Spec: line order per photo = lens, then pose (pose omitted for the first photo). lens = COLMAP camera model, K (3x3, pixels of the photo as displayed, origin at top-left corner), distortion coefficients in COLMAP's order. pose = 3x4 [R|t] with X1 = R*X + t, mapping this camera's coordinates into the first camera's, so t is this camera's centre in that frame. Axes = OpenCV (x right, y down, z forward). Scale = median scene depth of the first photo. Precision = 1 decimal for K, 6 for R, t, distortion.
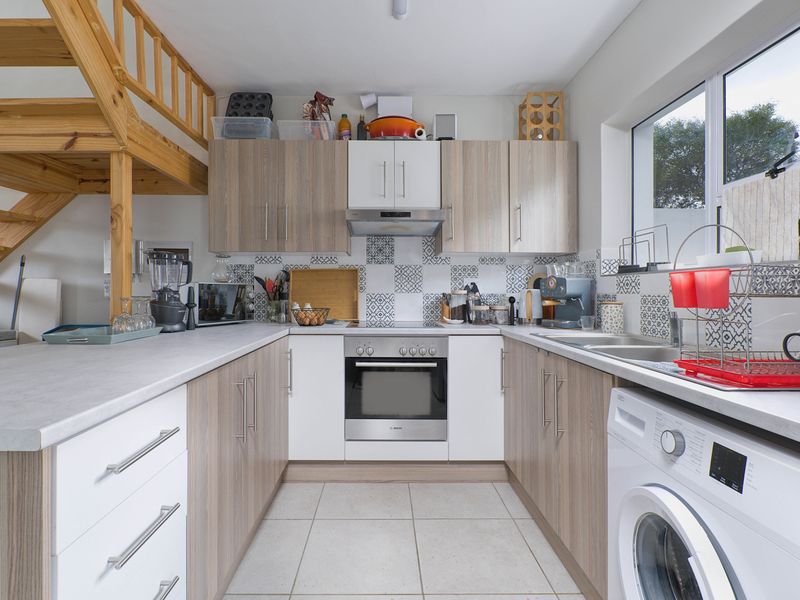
lens RADIAL K [[405.7, 0, 399.9], [0, 405.7, 297.3], [0, 0, 1]] dist [-0.011392, 0.005334]
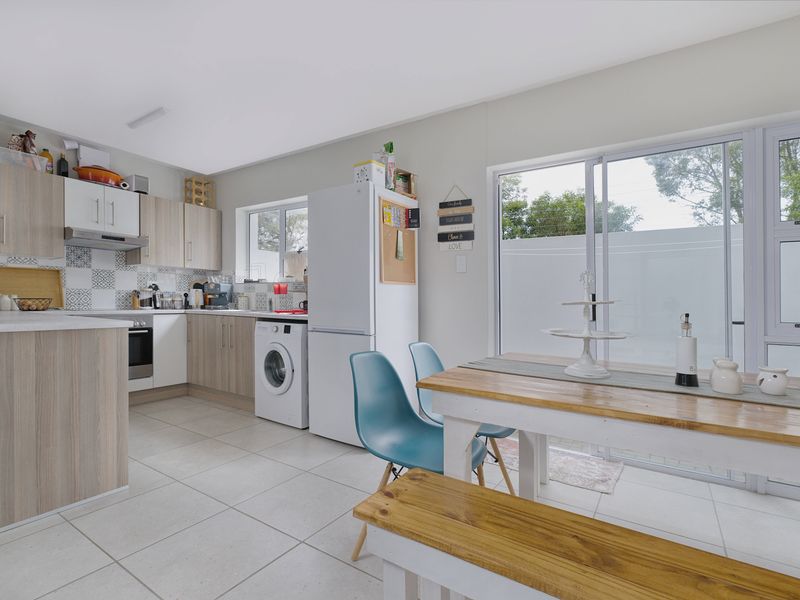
lens RADIAL K [[387.4, 0, 402.1], [0, 387.4, 301.0], [0, 0, 1]] dist [-0.013184, 0.003470]
pose [[0.557036, 0.006924, 0.830459, -0.572689], [-0.002545, 0.999975, -0.006630, 0.040434], [-0.830484, 0.001579, 0.557040, -0.686049]]
